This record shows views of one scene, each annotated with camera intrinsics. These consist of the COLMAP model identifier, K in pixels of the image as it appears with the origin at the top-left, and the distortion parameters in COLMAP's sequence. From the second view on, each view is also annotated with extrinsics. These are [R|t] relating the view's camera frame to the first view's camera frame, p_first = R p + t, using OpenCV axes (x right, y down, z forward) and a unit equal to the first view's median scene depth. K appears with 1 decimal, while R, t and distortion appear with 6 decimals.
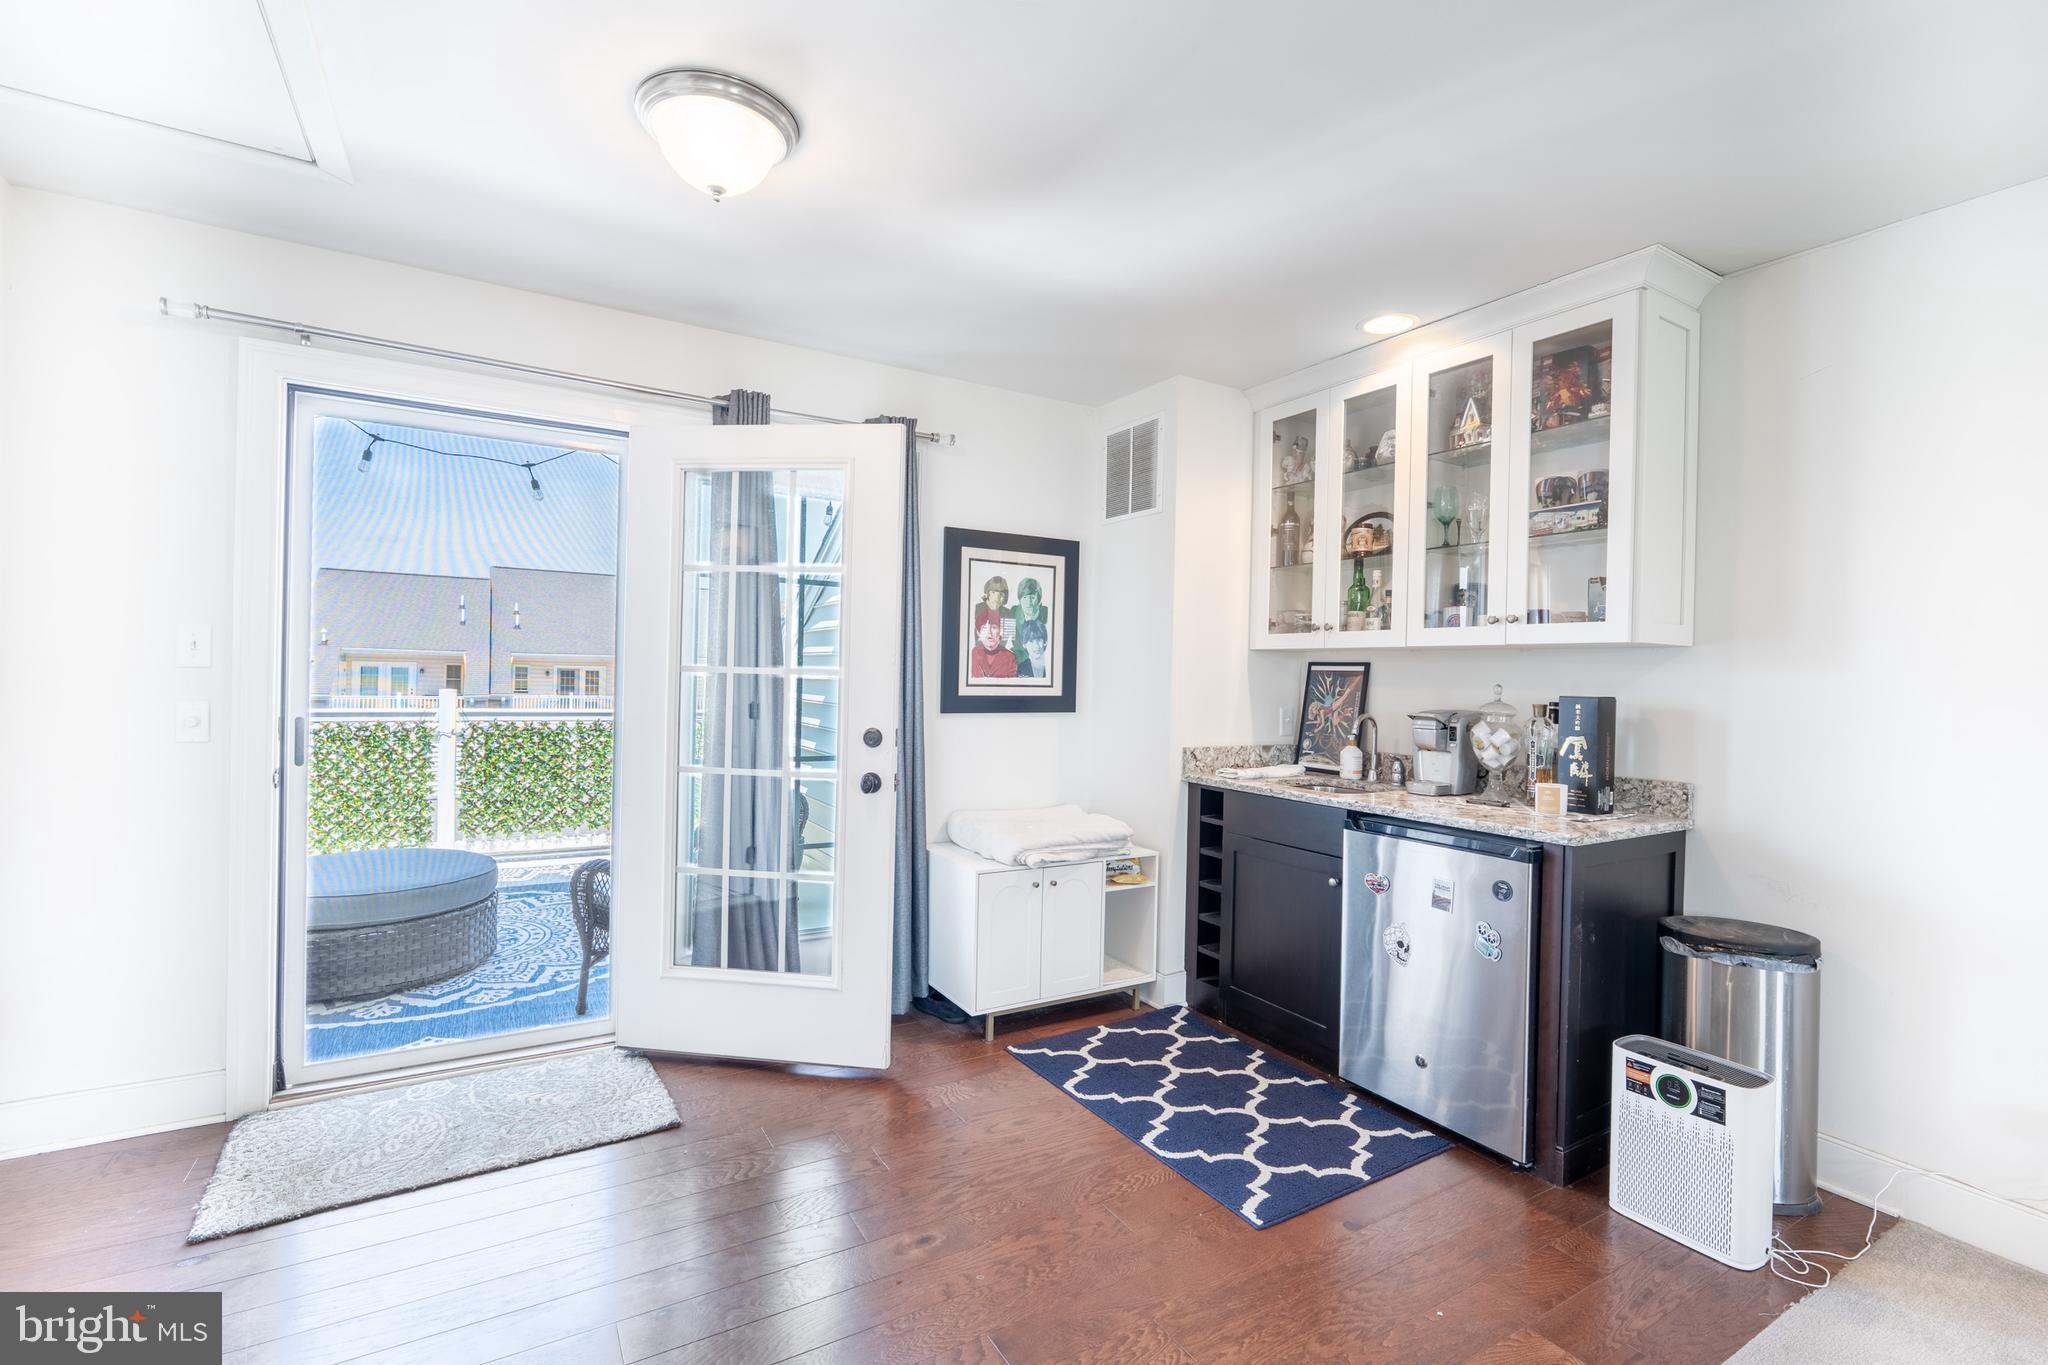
lens RADIAL K [[909.0, 0, 1017.7], [0, 909.0, 677.9], [0, 0, 1]] dist [0.000050, -0.000290]
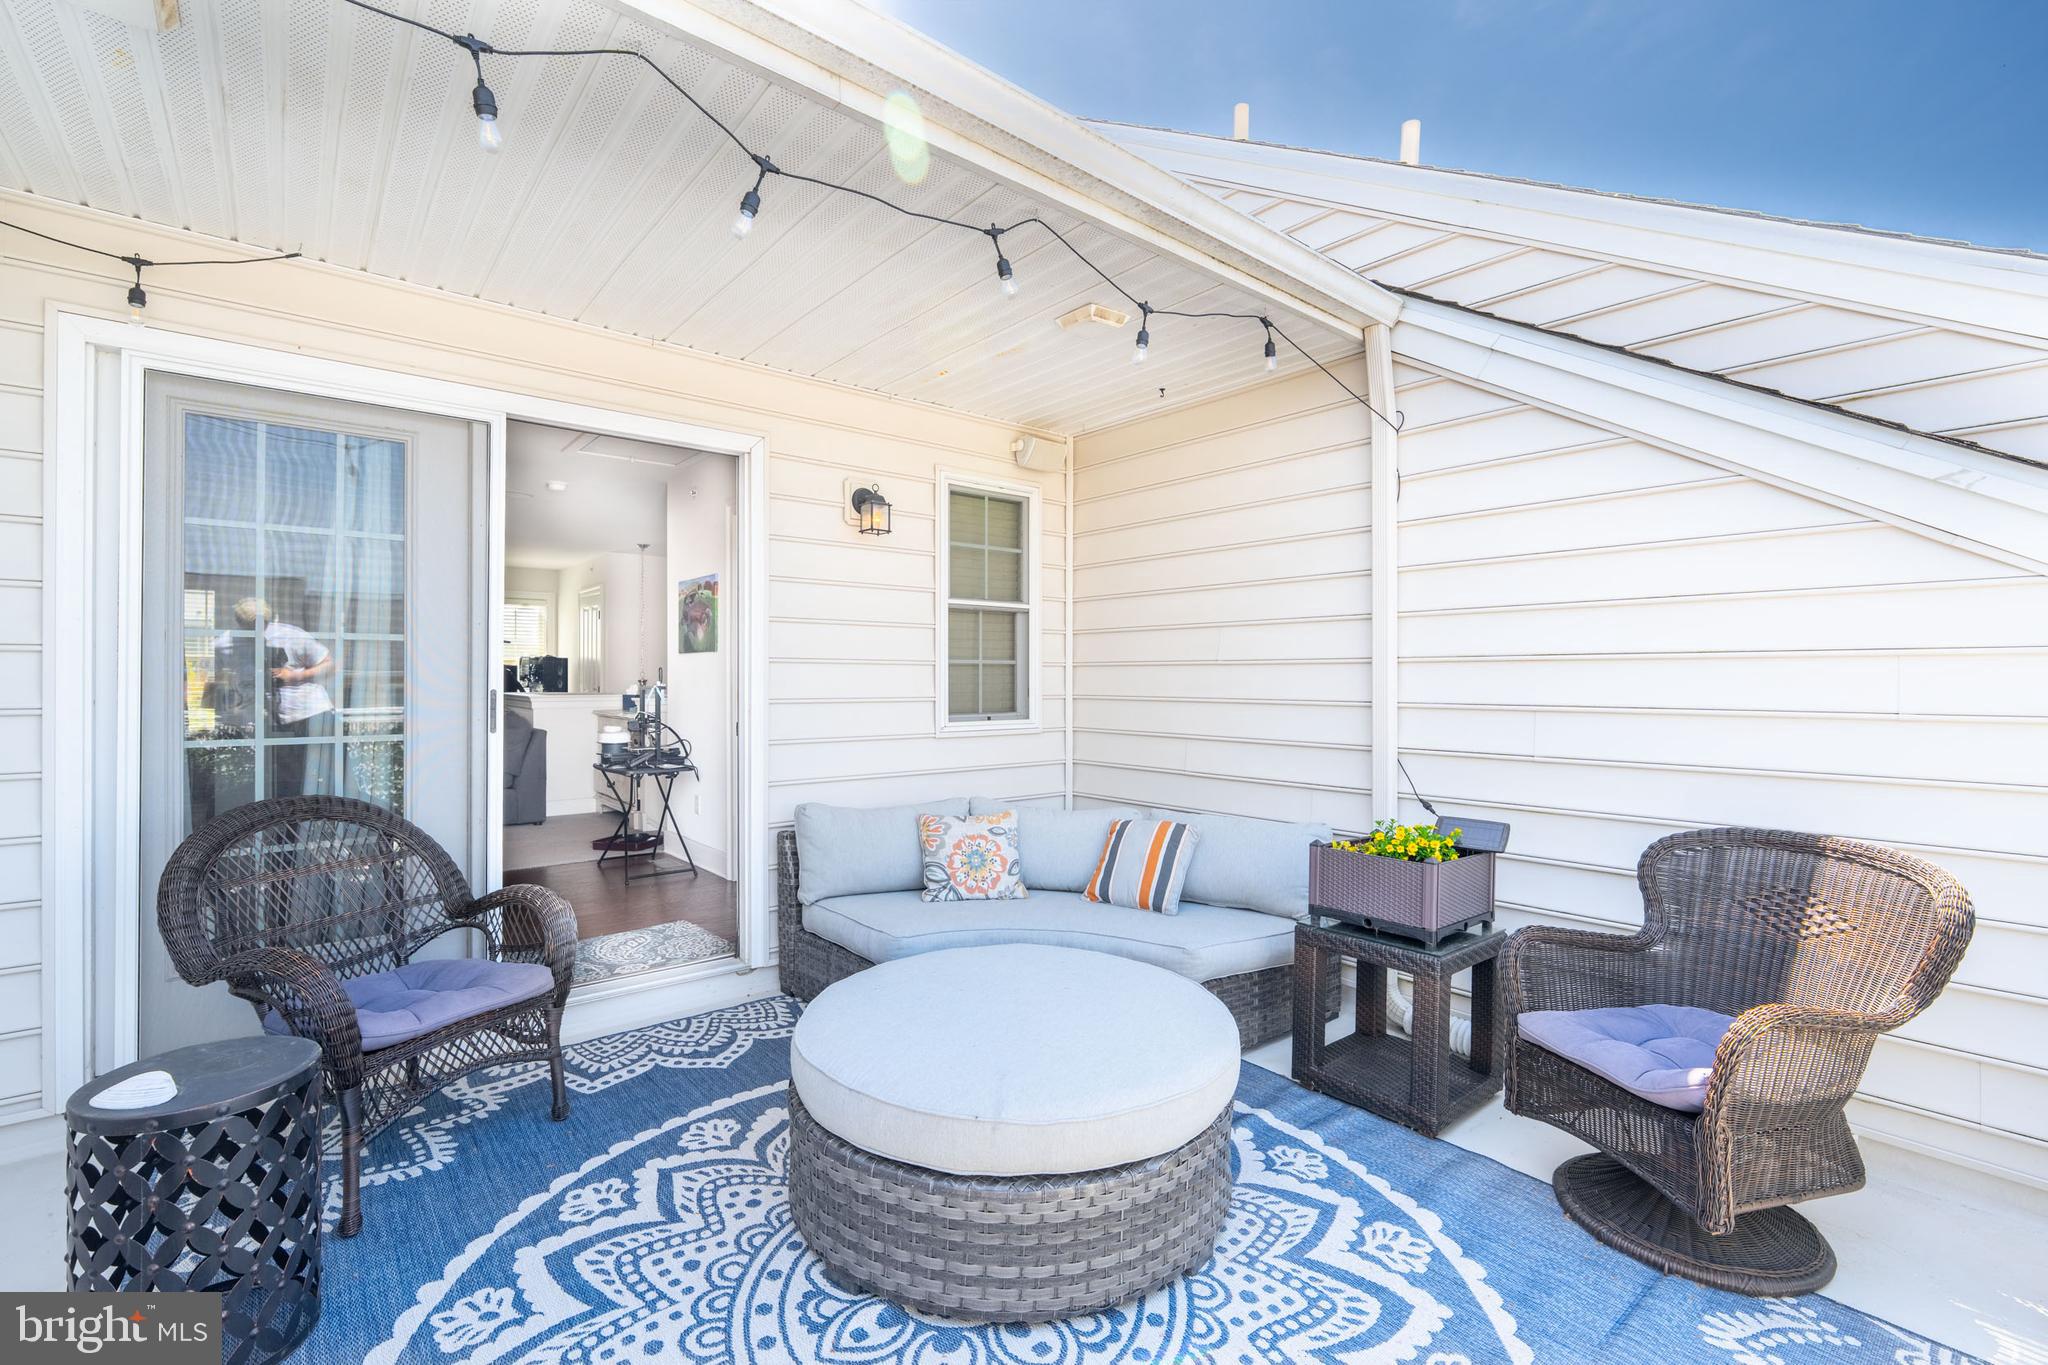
lens RADIAL K [[909.0, 0, 1017.7], [0, 909.0, 677.9], [0, 0, 1]] dist [0.000050, -0.000290]
pose [[-0.986957, -0.024924, -0.159042, -0.631973], [-0.025149, 0.999684, -0.000601, 0.011762], [0.159007, 0.003406, -0.987272, 1.546932]]
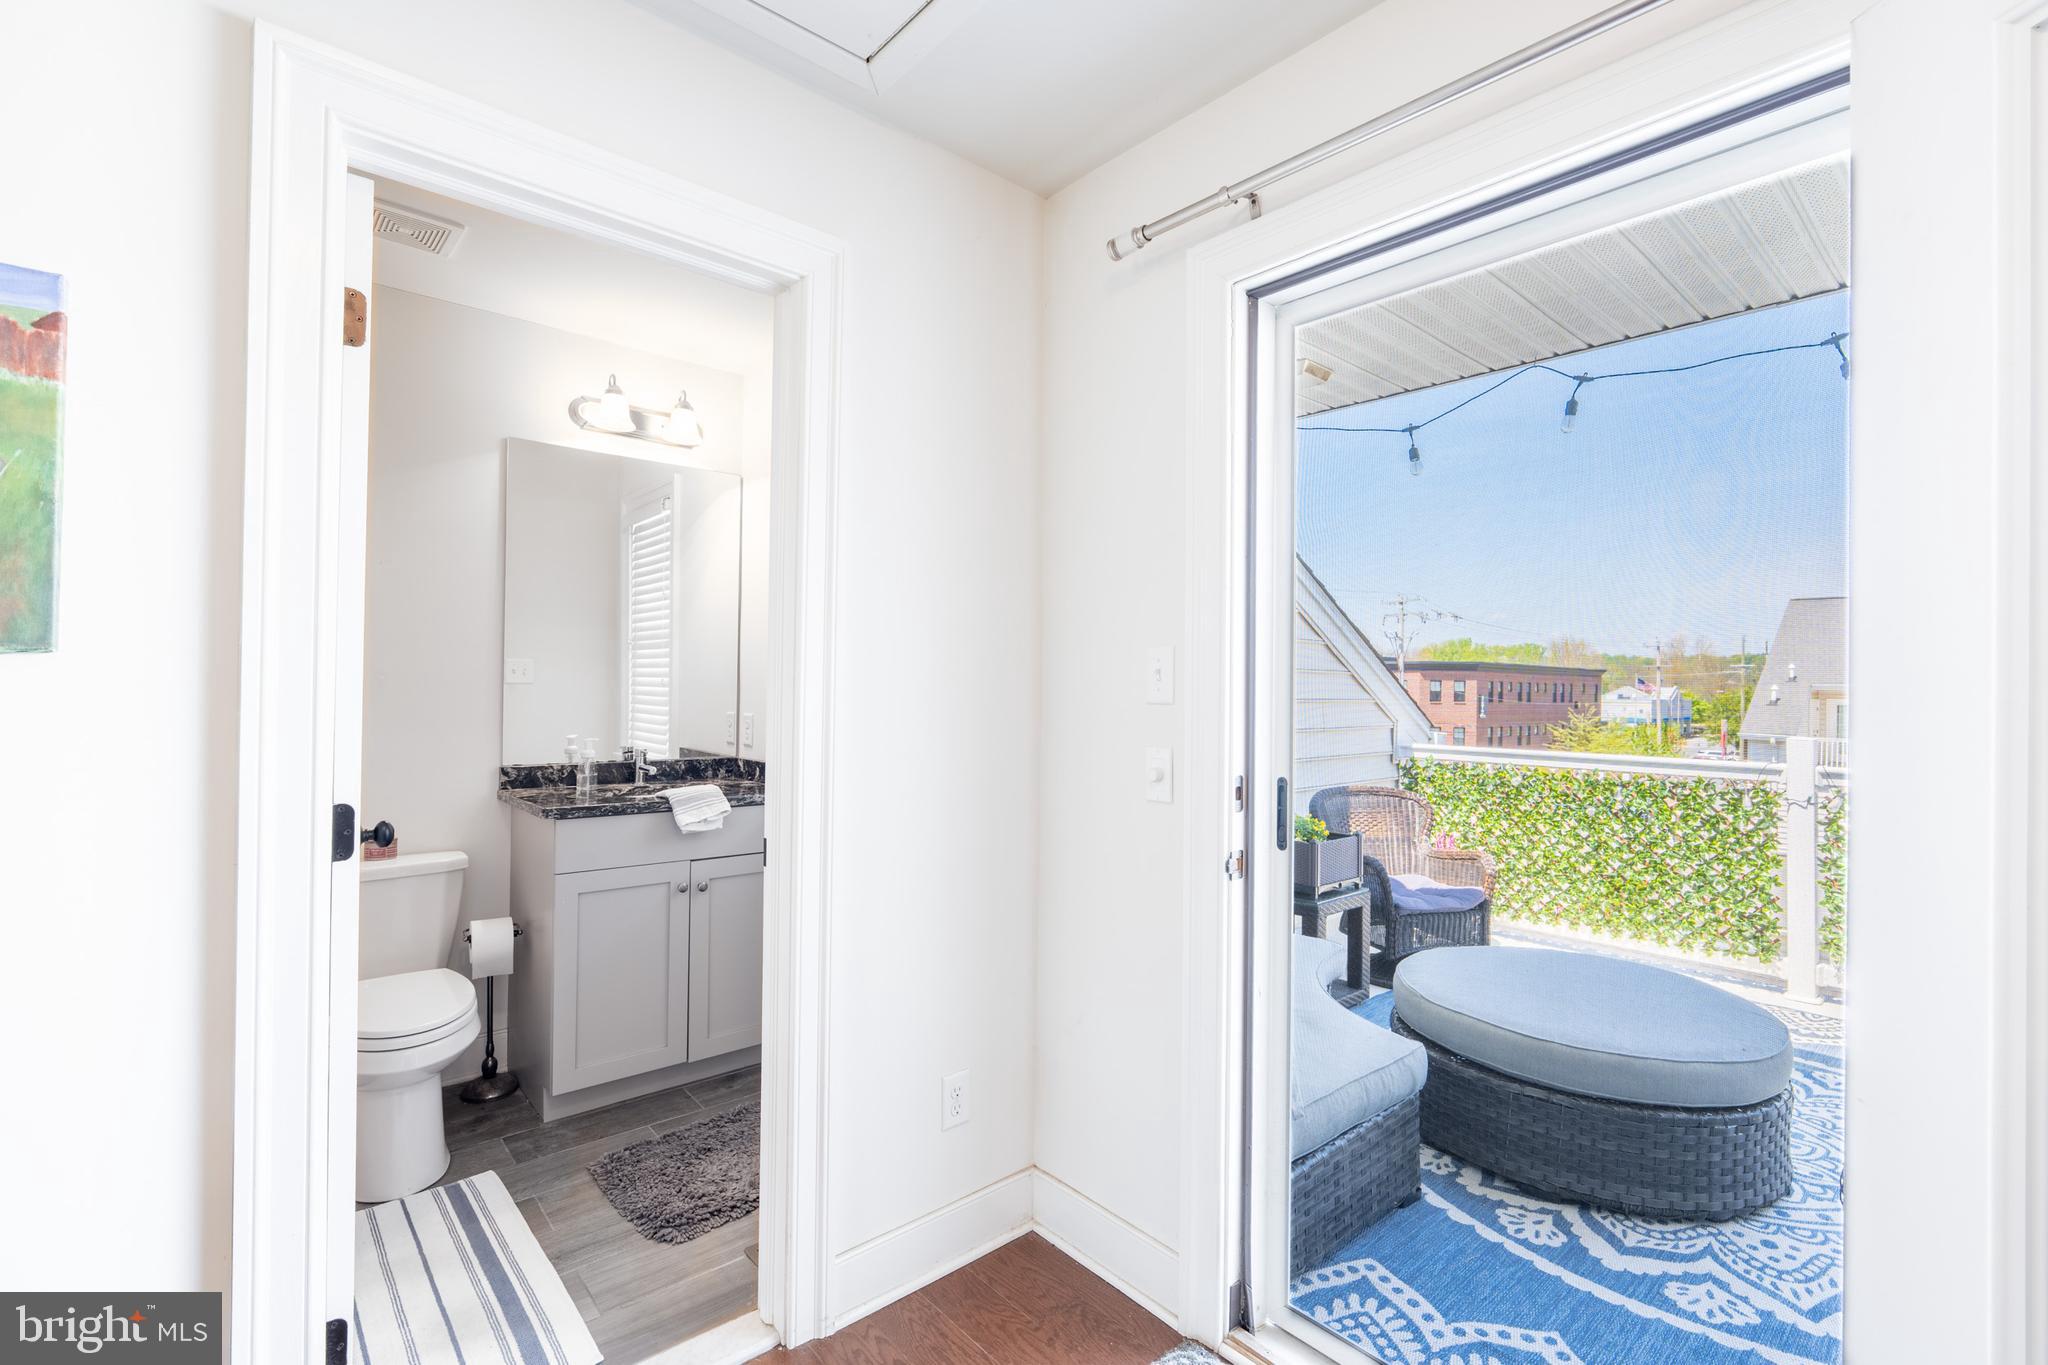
lens RADIAL K [[909.0, 0, 1017.7], [0, 909.0, 677.9], [0, 0, 1]] dist [0.000050, -0.000290]
pose [[0.192454, -0.030190, -0.980841, -0.103423], [-0.011713, 0.999385, -0.033059, -0.003623], [0.981236, 0.017851, 0.191982, 0.437275]]
